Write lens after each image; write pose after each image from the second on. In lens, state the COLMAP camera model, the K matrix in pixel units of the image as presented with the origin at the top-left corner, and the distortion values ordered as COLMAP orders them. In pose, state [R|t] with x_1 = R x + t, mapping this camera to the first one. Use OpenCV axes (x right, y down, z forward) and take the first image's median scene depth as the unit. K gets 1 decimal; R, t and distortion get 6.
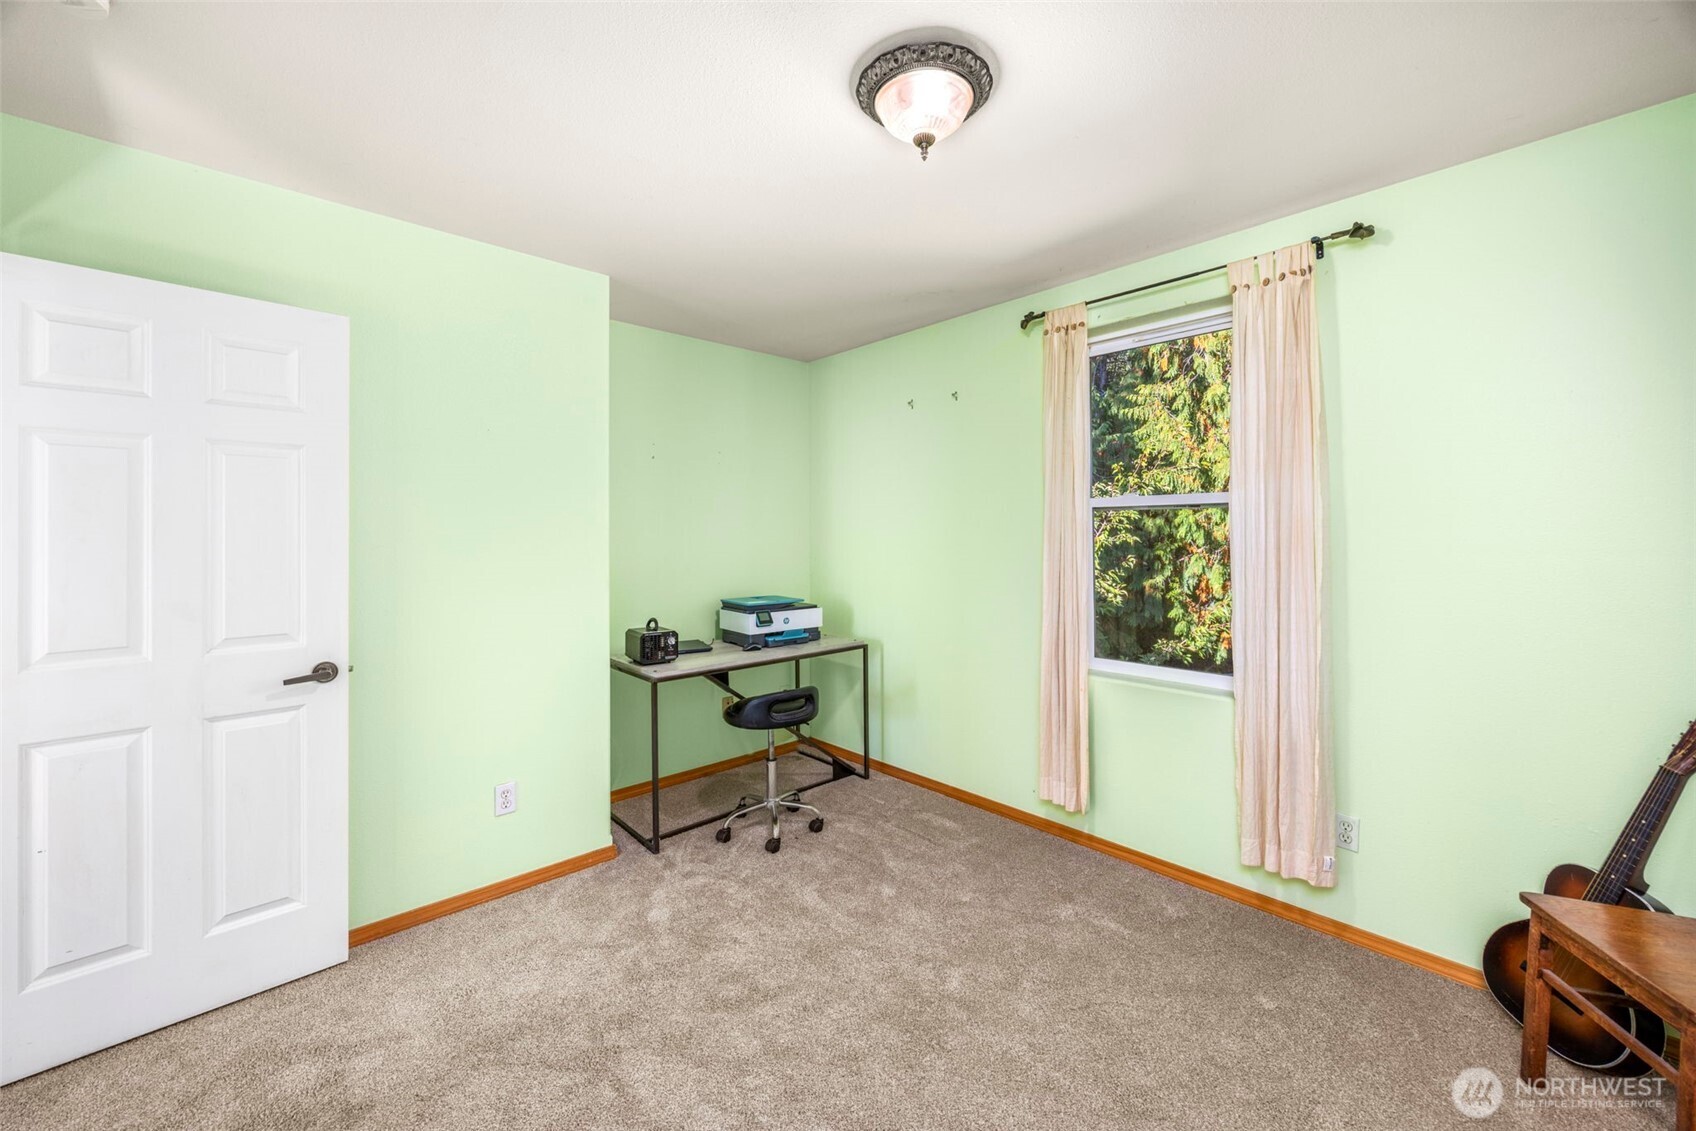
lens RADIAL K [[657.6, 0, 847.9], [0, 657.6, 537.7], [0, 0, 1]] dist [-0.001377, -0.000120]
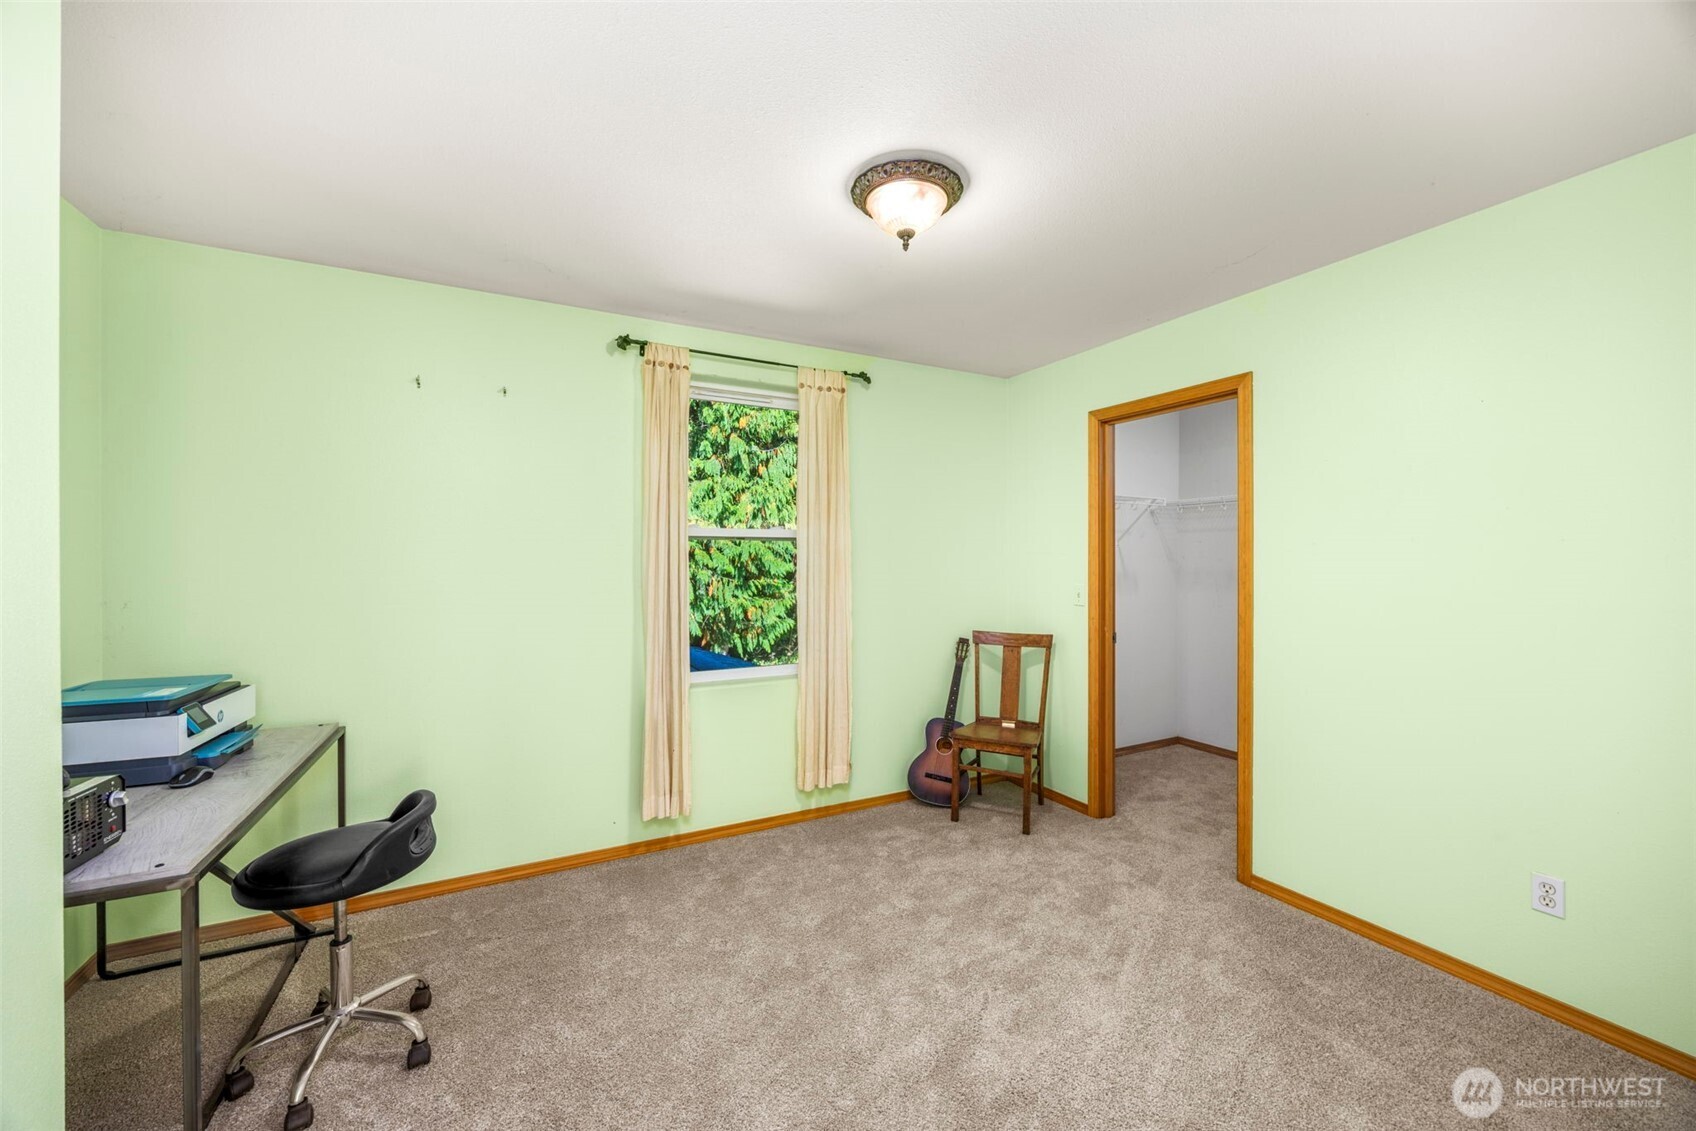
lens RADIAL K [[654.3, 0, 848.0], [0, 654.3, 565.5], [0, 0, 1]] dist [0.001130, 0.000082]
pose [[0.272027, -0.006085, 0.962270, -0.628235], [0.002875, 0.999981, 0.005510, -0.001790], [-0.962285, 0.001268, 0.272039, 0.453263]]
